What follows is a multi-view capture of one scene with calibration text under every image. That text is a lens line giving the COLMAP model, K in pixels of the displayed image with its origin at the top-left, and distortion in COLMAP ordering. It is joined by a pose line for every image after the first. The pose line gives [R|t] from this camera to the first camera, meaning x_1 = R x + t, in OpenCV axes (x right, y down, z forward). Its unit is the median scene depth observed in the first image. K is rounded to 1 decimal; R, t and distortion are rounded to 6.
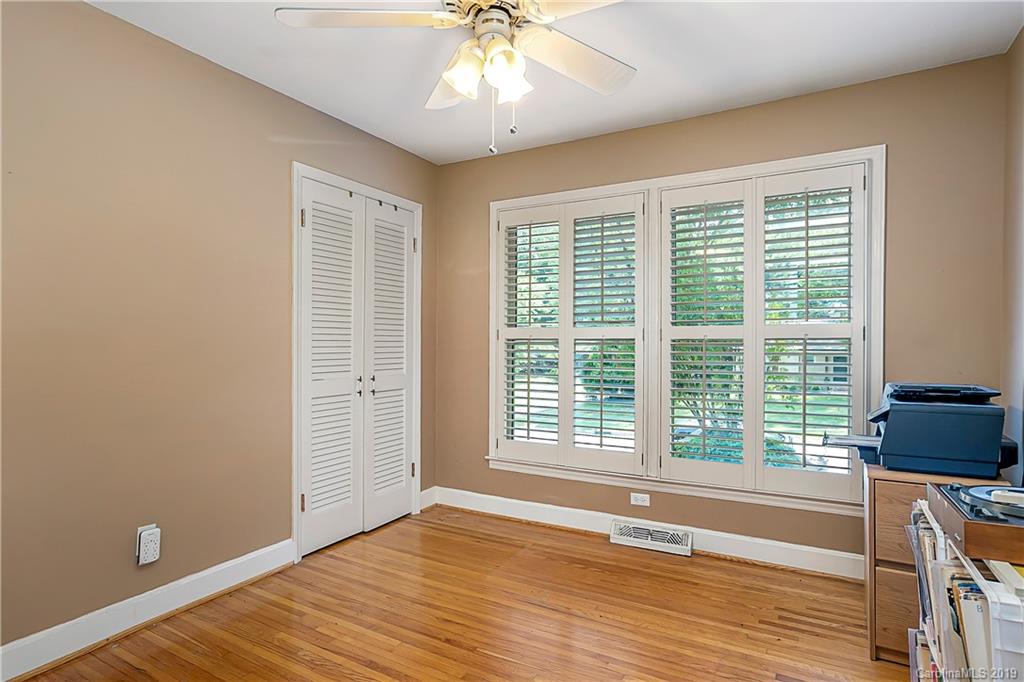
lens RADIAL K [[544.6, 0, 512.0], [0, 544.6, 341.0], [0, 0, 1]] dist [0.000100, 0.000562]
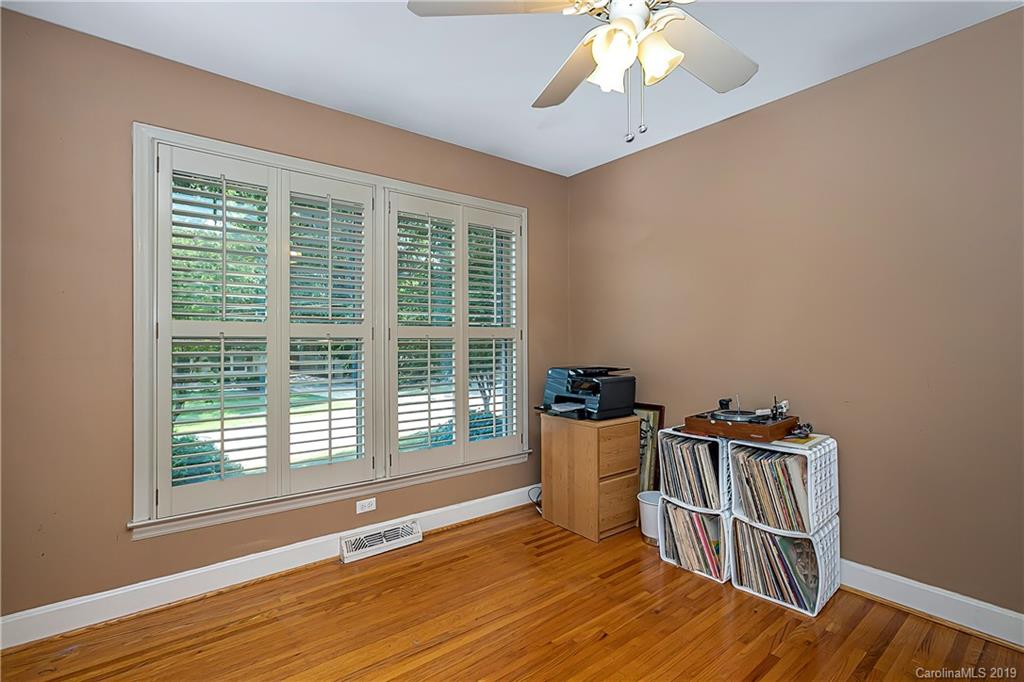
lens RADIAL K [[492.8, 0, 510.7], [0, 492.8, 323.8], [0, 0, 1]] dist [-0.024294, 0.000368]
pose [[0.358683, 0.024358, 0.933142, -0.488616], [-0.005879, 0.999699, -0.023836, -0.008802], [-0.933441, 0.003064, 0.358718, 0.460178]]
